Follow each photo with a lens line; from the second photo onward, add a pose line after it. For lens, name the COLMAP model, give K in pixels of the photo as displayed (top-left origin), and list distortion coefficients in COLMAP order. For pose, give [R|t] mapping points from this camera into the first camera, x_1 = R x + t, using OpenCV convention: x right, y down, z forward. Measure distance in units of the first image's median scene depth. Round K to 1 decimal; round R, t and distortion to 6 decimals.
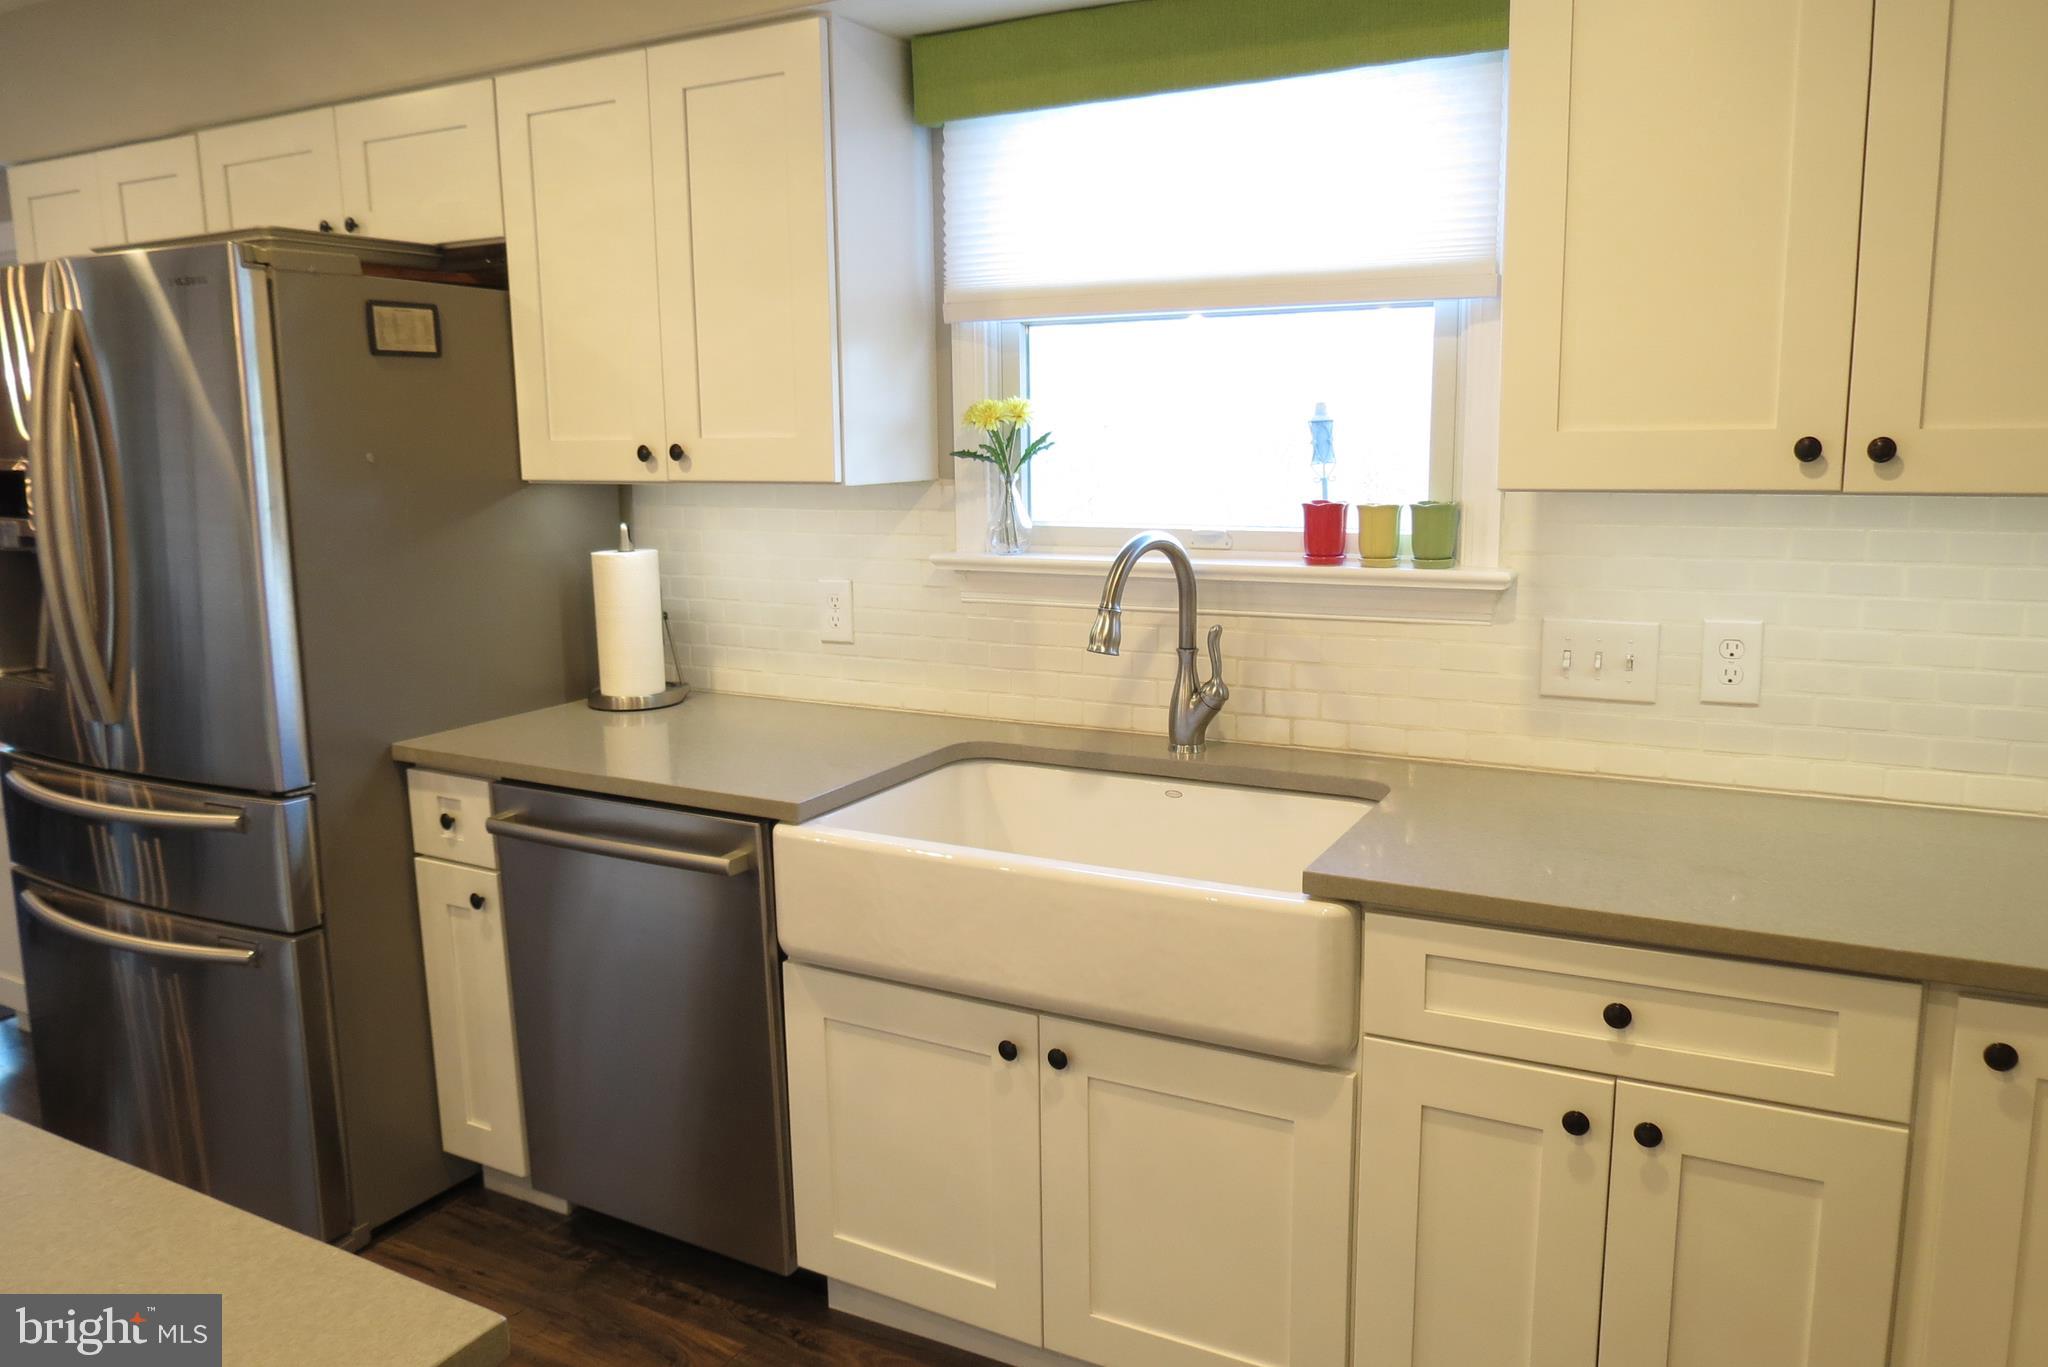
lens RADIAL K [[1463.8, 0, 1024.8], [0, 1463.8, 681.4], [0, 0, 1]] dist [-0.029591, 0.010571]
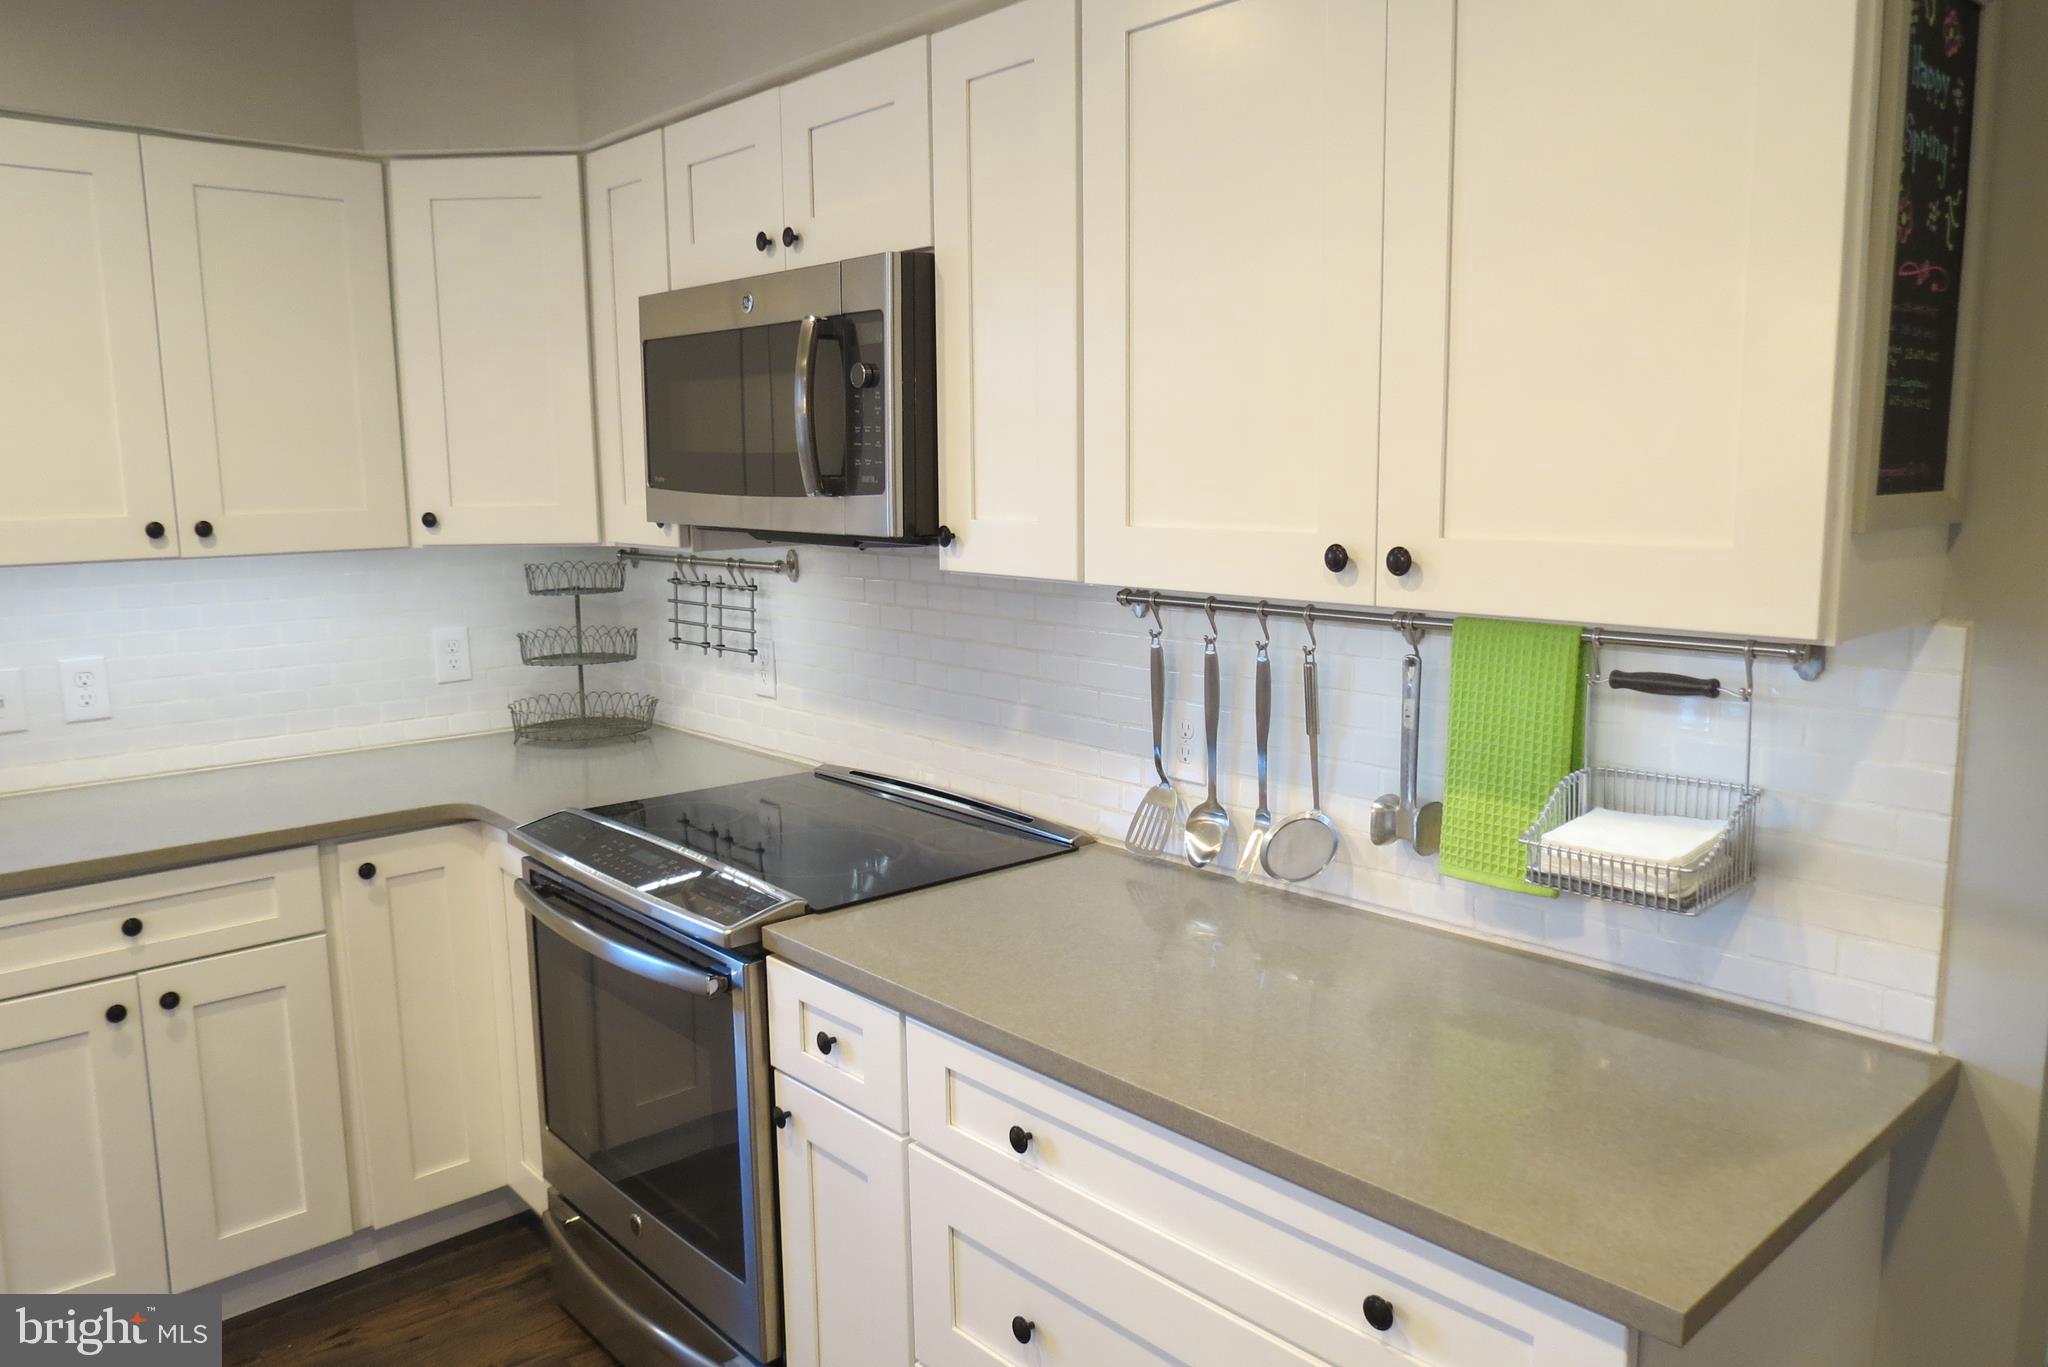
lens RADIAL K [[1463.8, 0, 1029.3], [0, 1463.8, 684.6], [0, 0, 1]] dist [-0.029591, 0.010571]
pose [[0.327654, -0.117500, 0.937463, -0.442769], [0.165003, 0.984104, 0.065676, 0.035151], [-0.930278, 0.133165, 0.341833, -0.243446]]
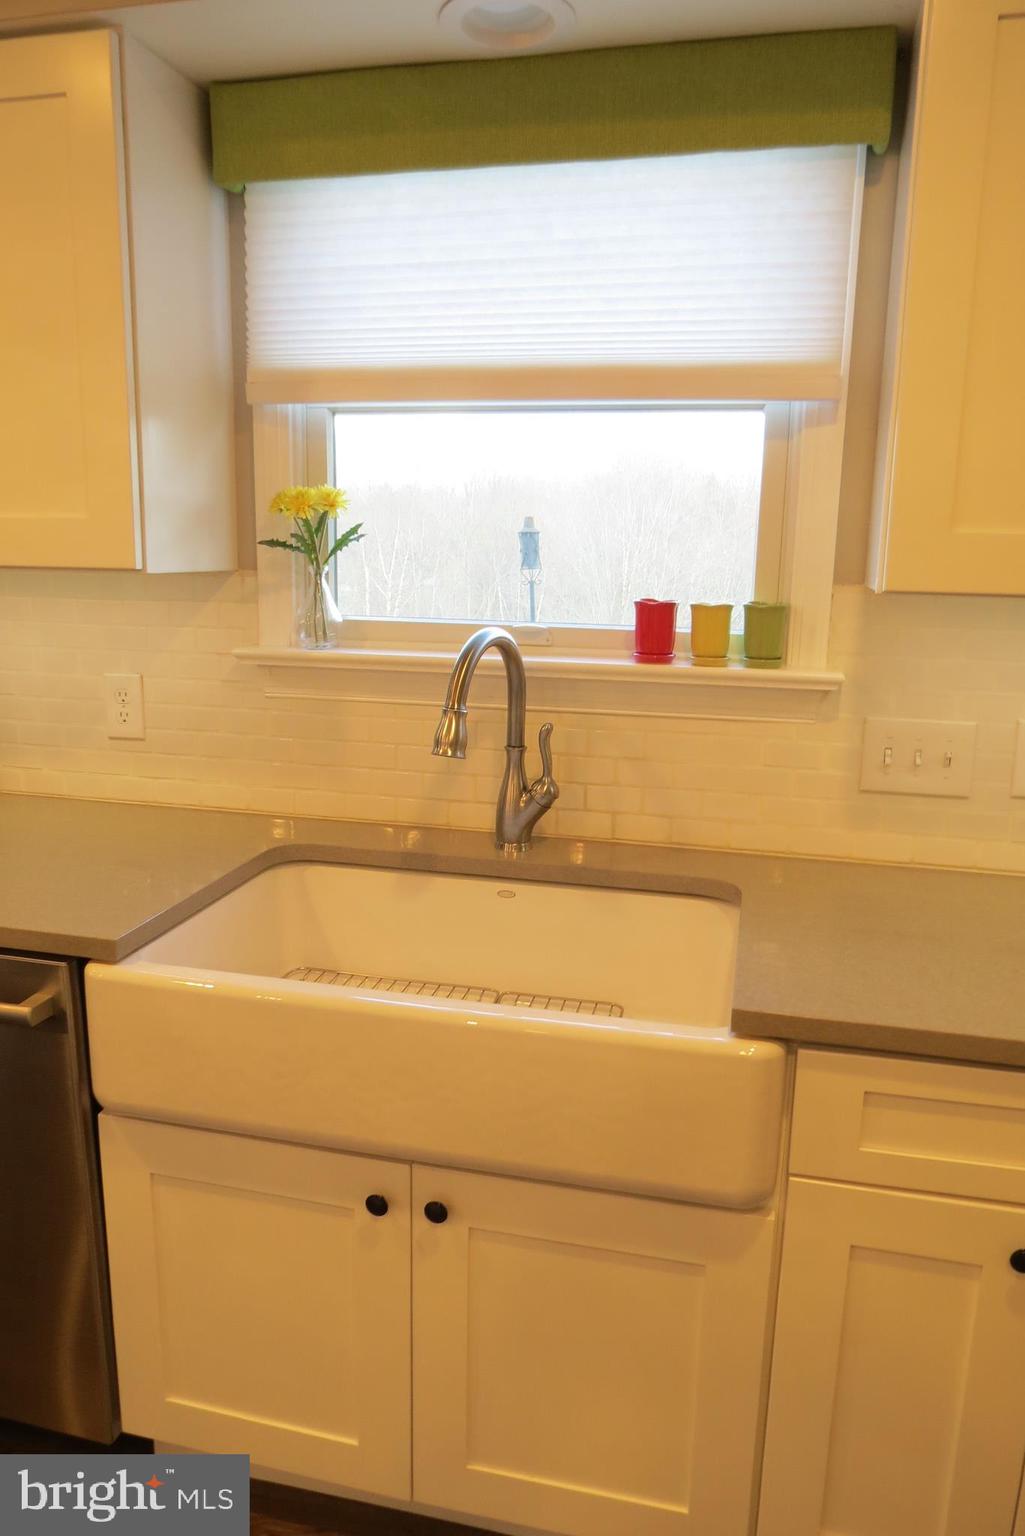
lens RADIAL K [[1097.9, 0, 528.2], [0, 1097.9, 777.4], [0, 0, 1]] dist [-0.029591, 0.010571]
pose [[0.962573, -0.023265, 0.270022, -0.089069], [0.013198, 0.999151, 0.039039, -0.033334], [-0.270701, -0.034014, 0.962062, 0.306235]]
